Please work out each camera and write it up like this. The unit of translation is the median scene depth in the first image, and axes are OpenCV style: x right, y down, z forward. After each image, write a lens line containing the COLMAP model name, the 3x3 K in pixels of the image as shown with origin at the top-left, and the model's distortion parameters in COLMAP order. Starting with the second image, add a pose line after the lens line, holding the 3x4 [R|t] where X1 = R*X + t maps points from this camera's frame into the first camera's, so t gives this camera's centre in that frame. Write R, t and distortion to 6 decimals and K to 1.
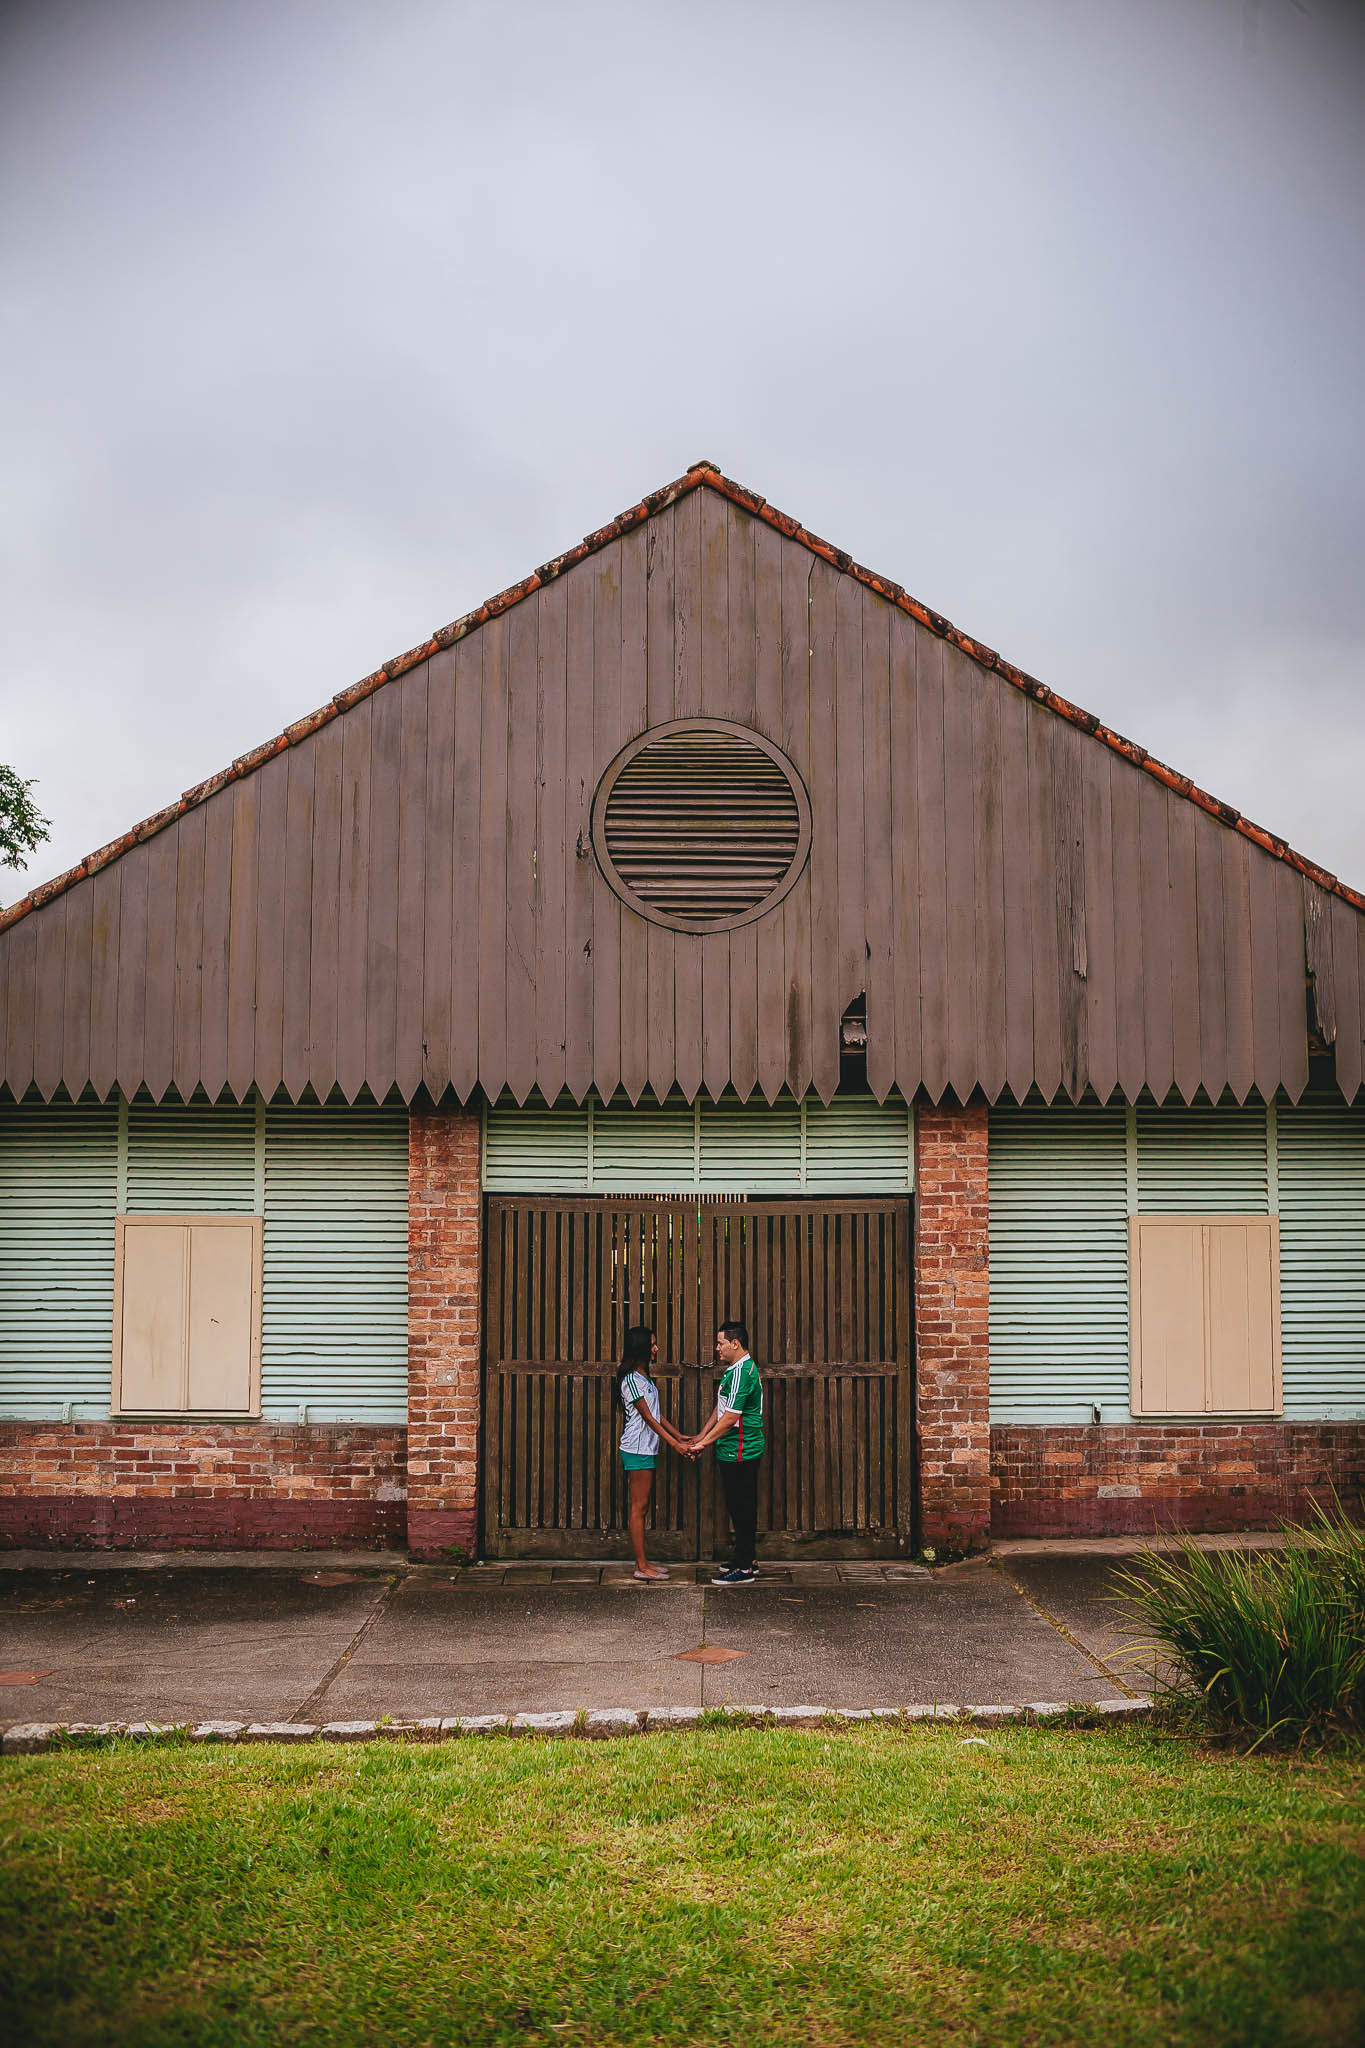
lens RADIAL K [[1749.0, 0, 682.5], [0, 1749.0, 1024.0], [0, 0, 1]] dist [-0.105277, 0.184877]
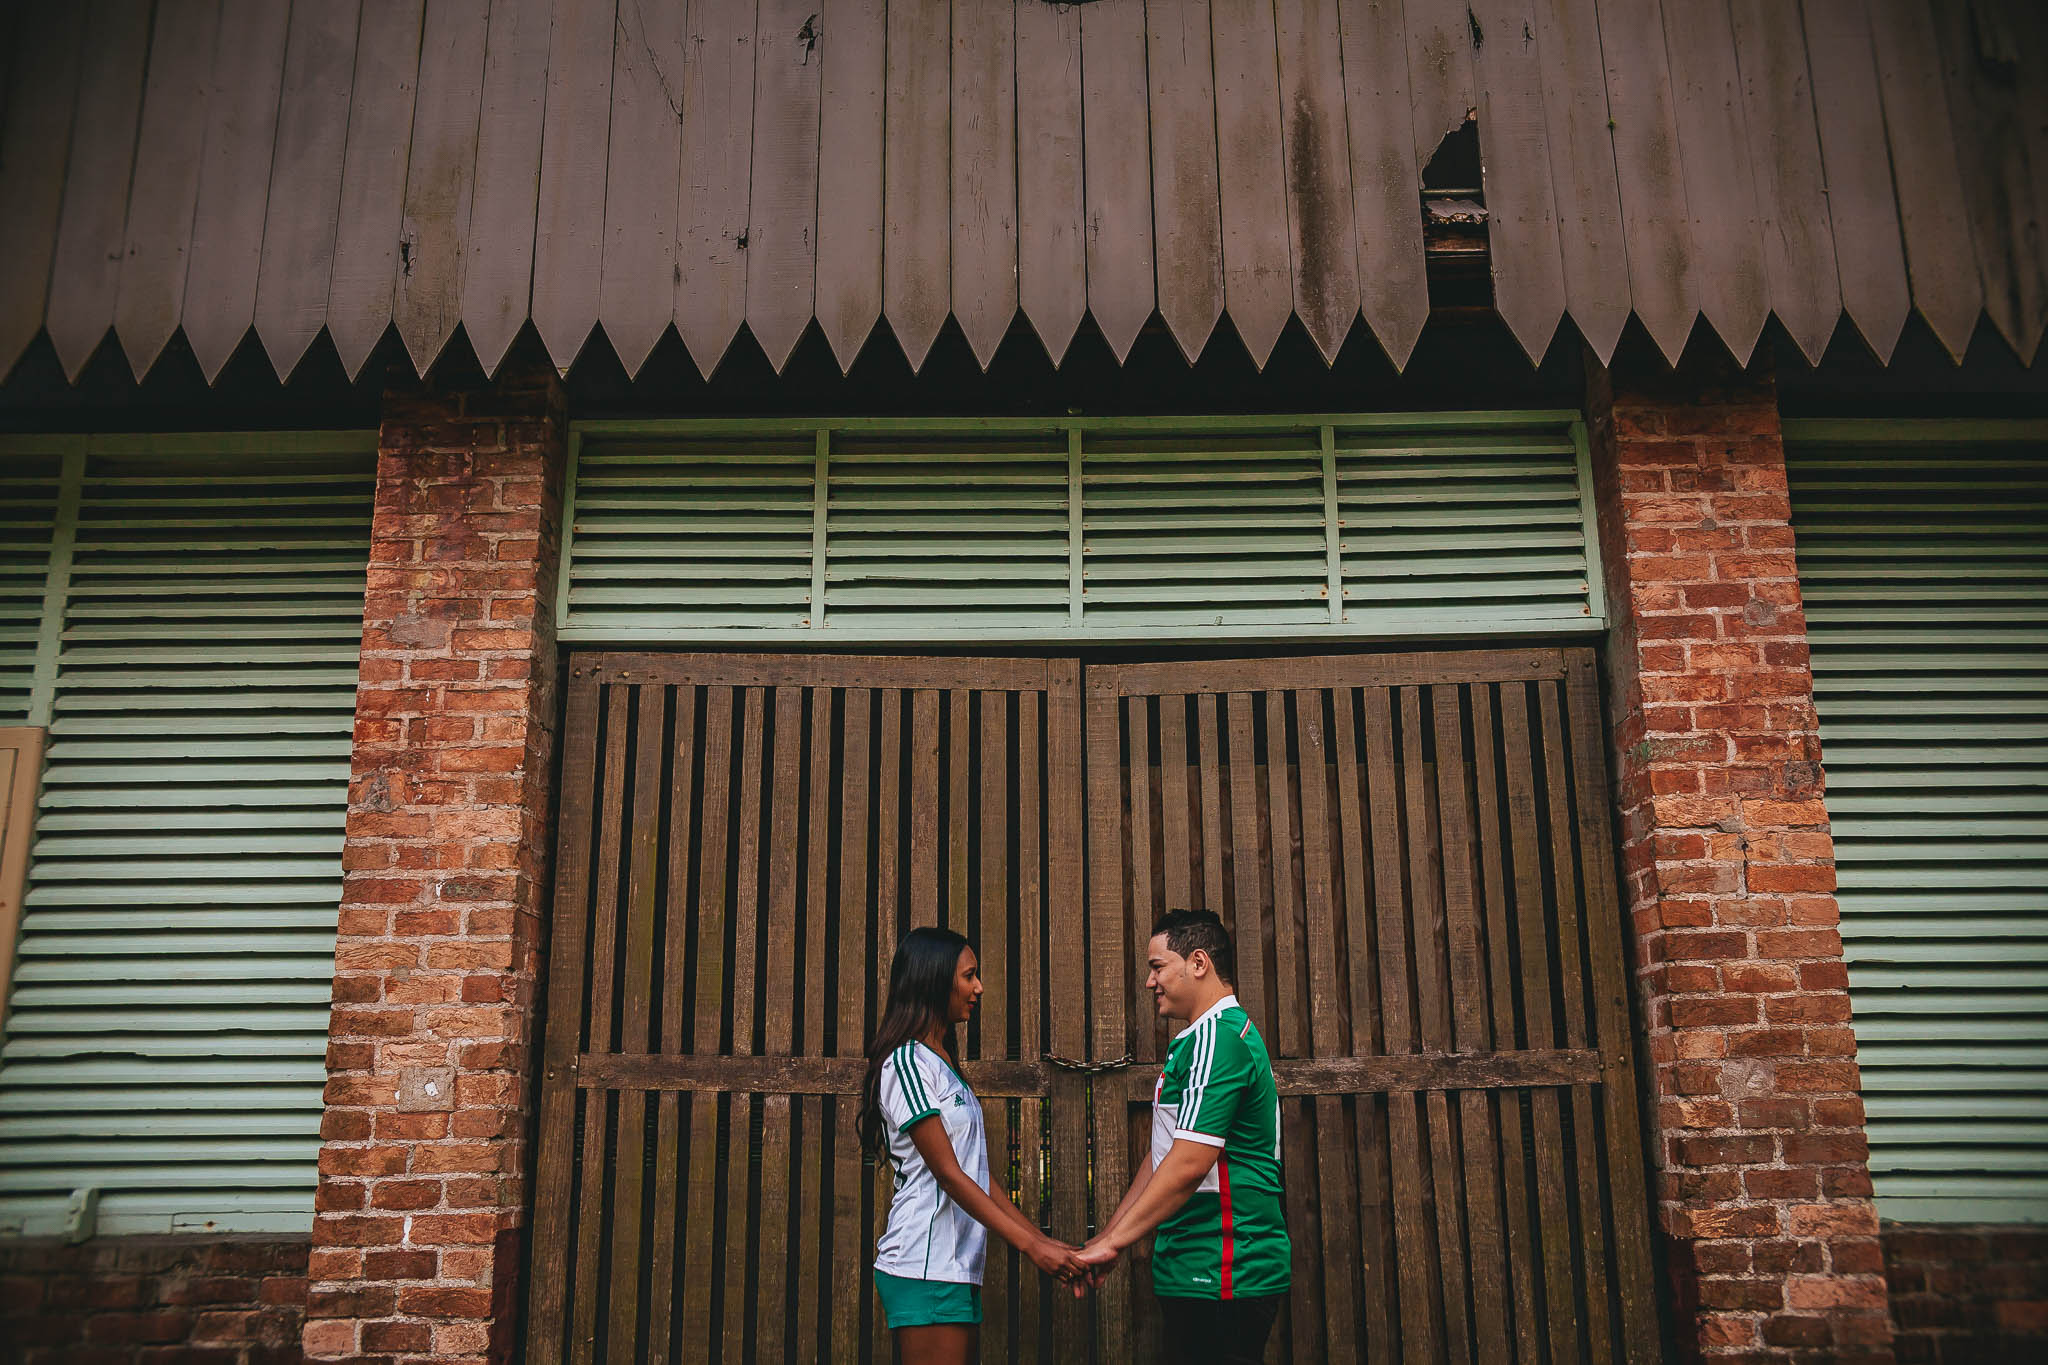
lens RADIAL K [[1749.0, 0, 1024.0], [0, 1749.0, 682.5], [0, 0, 1]] dist [-0.105277, 0.184877]
pose [[0.999847, -0.013274, -0.011386, 0.000227], [0.011069, 0.984386, -0.175677, 0.182337], [0.013540, 0.175525, 0.984382, 0.611600]]
